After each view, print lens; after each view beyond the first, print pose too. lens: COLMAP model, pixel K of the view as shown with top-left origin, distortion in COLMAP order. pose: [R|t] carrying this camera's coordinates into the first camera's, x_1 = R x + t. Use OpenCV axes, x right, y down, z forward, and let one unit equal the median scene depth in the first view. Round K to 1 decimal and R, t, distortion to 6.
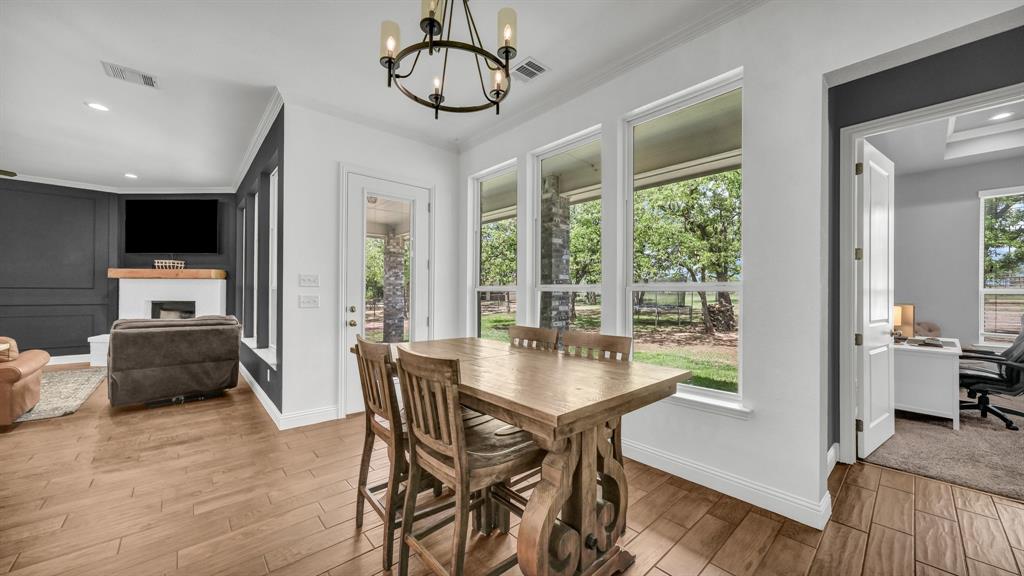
lens RADIAL K [[369.2, 0, 512.0], [0, 369.2, 288.0], [0, 0, 1]] dist [0.000322, 0.003593]
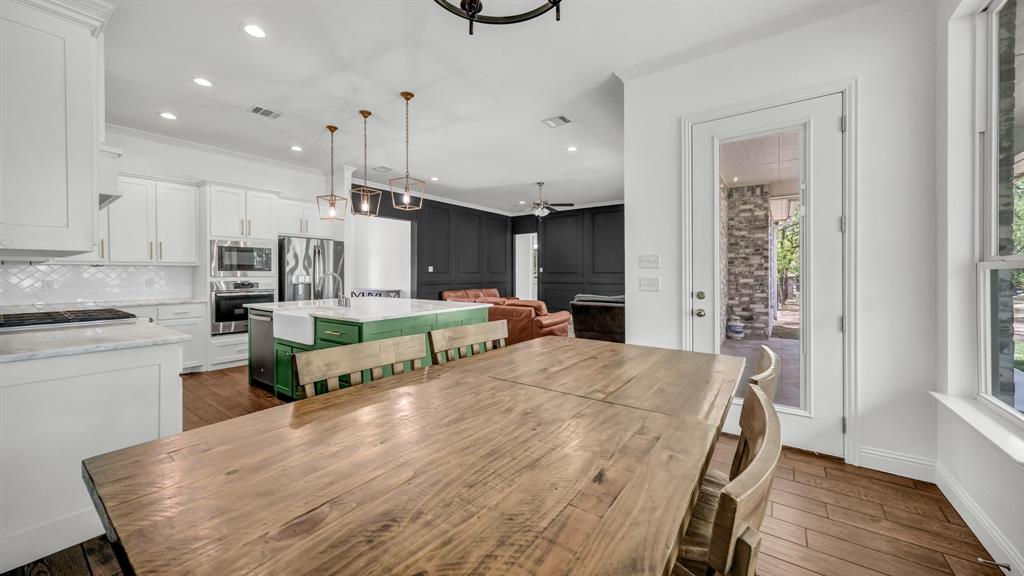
lens RADIAL K [[369.7, 0, 511.0], [0, 369.7, 275.0], [0, 0, 1]] dist [-0.000499, 0.000001]
pose [[0.217504, -0.004380, -0.976050, 0.193088], [0.015170, 0.999884, -0.001107, 0.006687], [0.975942, -0.014566, 0.217545, 0.329753]]
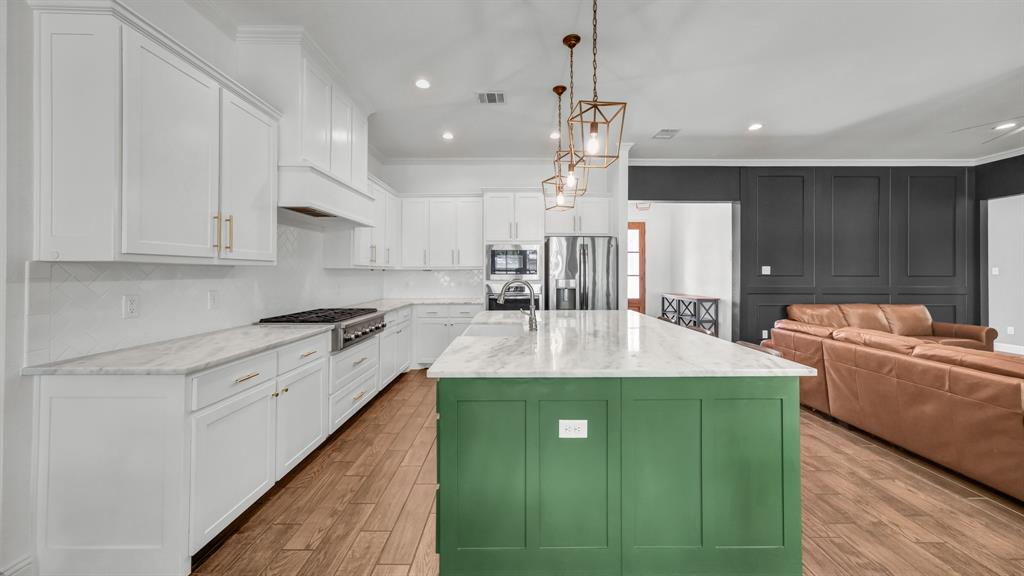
lens RADIAL K [[354.7, 0, 511.0], [0, 354.7, 272.6], [0, 0, 1]] dist [-0.012888, 0.005169]
pose [[-0.663984, -0.010010, -0.747680, -0.235572], [0.002817, 0.999870, -0.015888, -0.005988], [0.747742, -0.012656, -0.663869, 0.474896]]
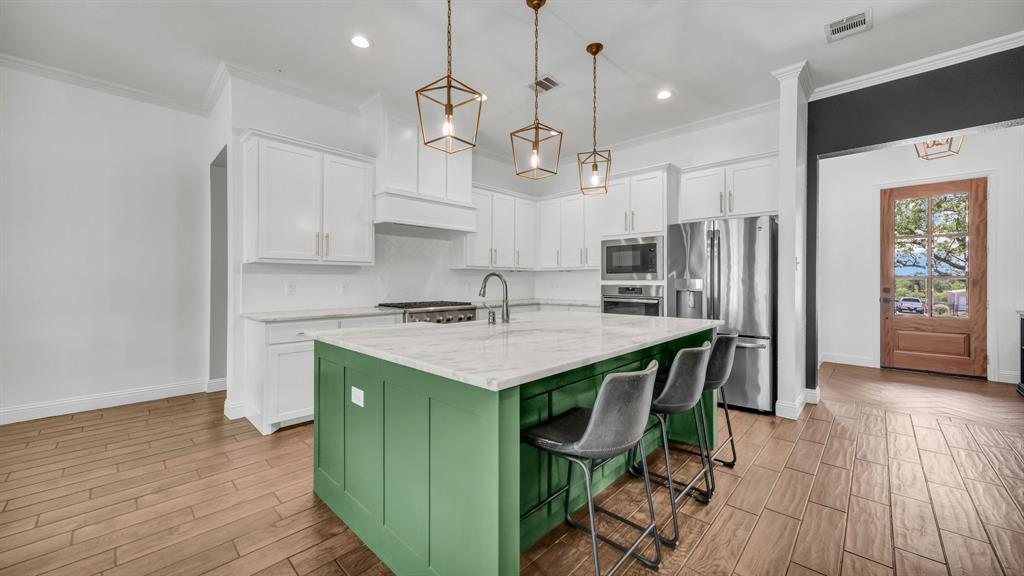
lens RADIAL K [[375.3, 0, 512.0], [0, 375.3, 288.0], [0, 0, 1]] dist [-0.000559, -0.000046]
pose [[-0.996864, -0.007793, -0.078748, -0.625126], [-0.008207, 0.999954, 0.004934, 0.015452], [0.078706, 0.005564, -0.996882, 0.684953]]
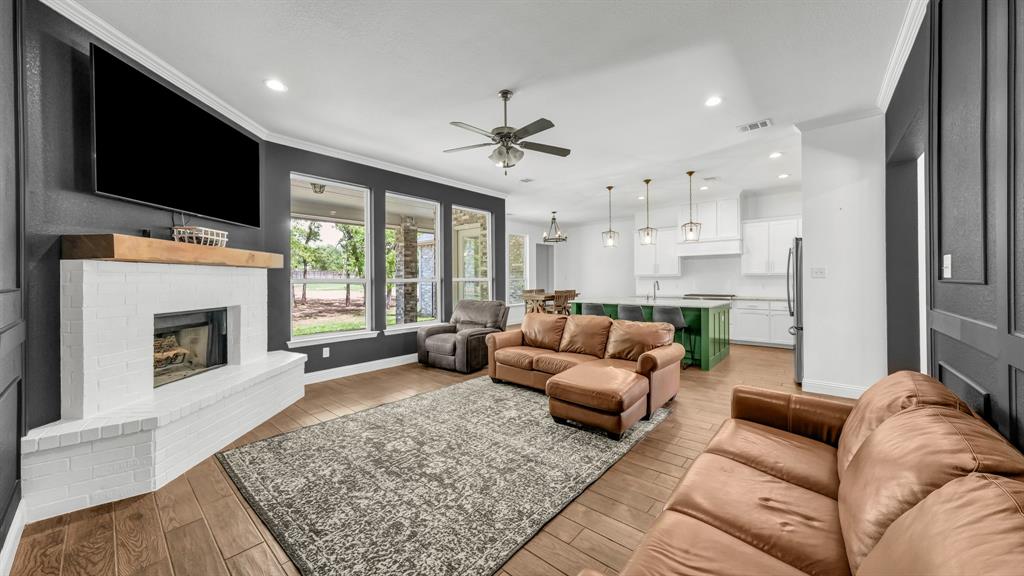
lens RADIAL K [[354.7, 0, 511.0], [0, 354.7, 272.6], [0, 0, 1]] dist [-0.012888, 0.005169]
pose [[-0.125006, 0.012100, 0.992082, -1.948611], [-0.000836, 0.999924, -0.012301, -0.009489], [-0.992156, -0.002367, -0.124986, 0.864848]]
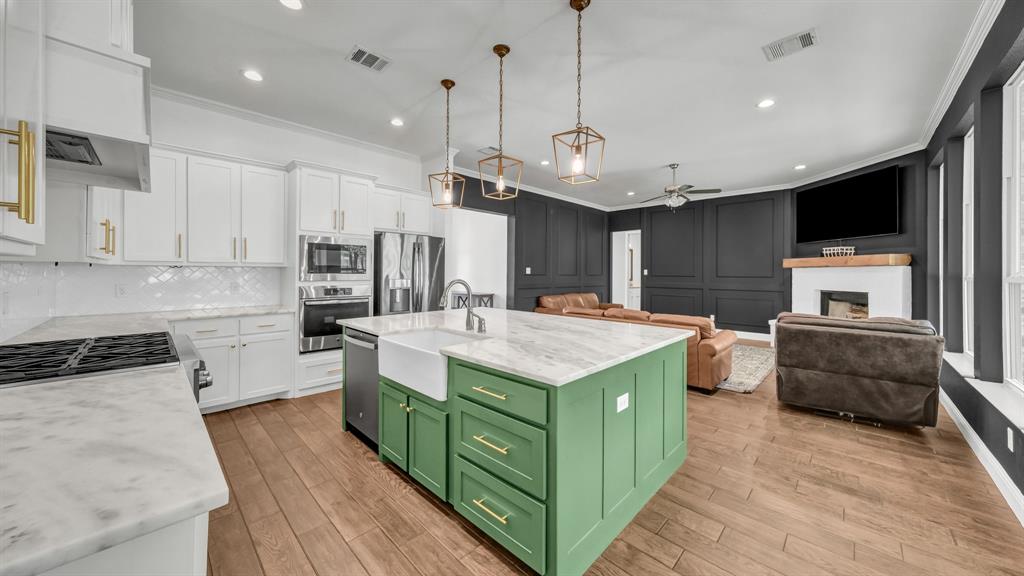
lens RADIAL K [[354.7, 0, 511.0], [0, 354.7, 272.6], [0, 0, 1]] dist [-0.012888, 0.005169]
pose [[0.068158, -0.007437, -0.997647, -0.141559], [0.004748, 0.999963, -0.007130, -0.011491], [0.997663, -0.004250, 0.068191, 0.170507]]
